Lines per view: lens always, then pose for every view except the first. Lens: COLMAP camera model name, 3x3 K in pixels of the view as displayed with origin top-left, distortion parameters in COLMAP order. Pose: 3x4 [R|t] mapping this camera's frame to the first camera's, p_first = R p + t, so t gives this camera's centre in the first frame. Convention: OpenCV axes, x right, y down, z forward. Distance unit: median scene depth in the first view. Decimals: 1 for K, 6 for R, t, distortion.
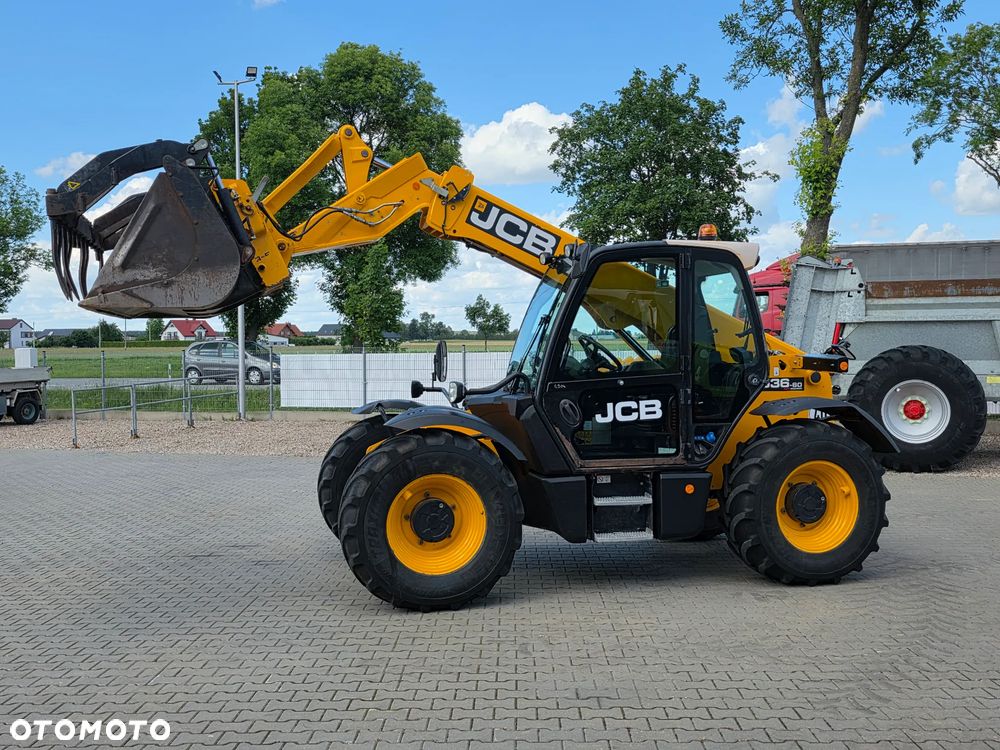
lens RADIAL K [[1037.1, 0, 503.8], [0, 1037.1, 372.2], [0, 0, 1]] dist [0.120764, -0.219102]
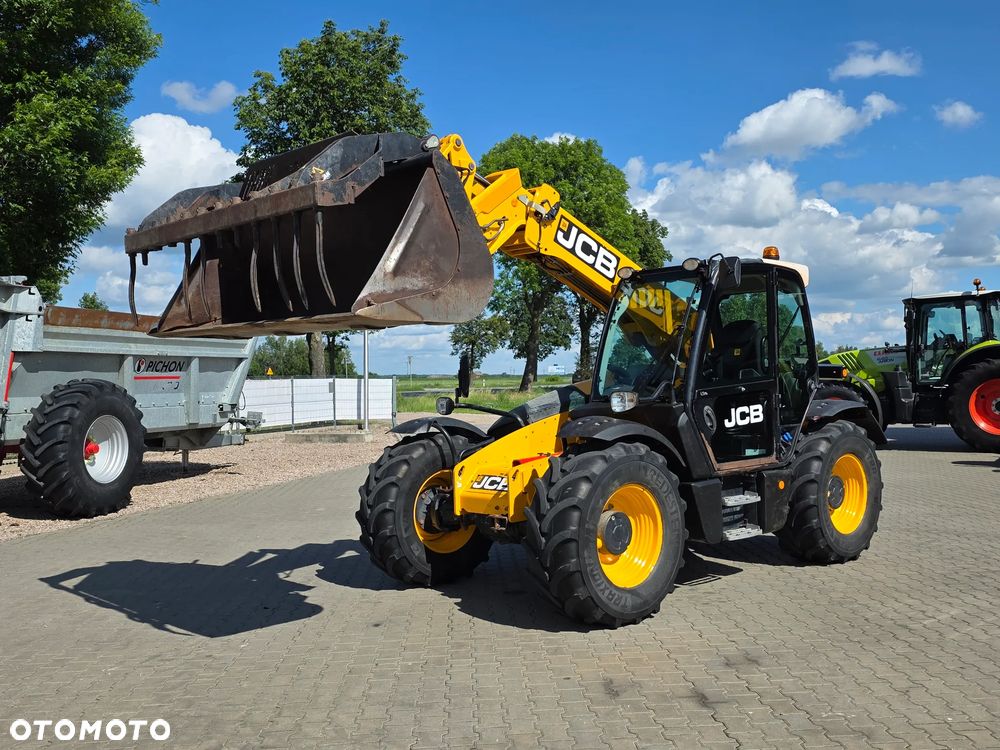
lens RADIAL K [[976.0, 0, 507.5], [0, 976.0, 380.2], [0, 0, 1]] dist [0.131246, -0.238084]
pose [[0.884194, -0.032688, 0.465975, -0.541748], [0.045593, 0.998825, -0.016447, 0.004622], [-0.464890, 0.035787, 0.884645, 0.192678]]
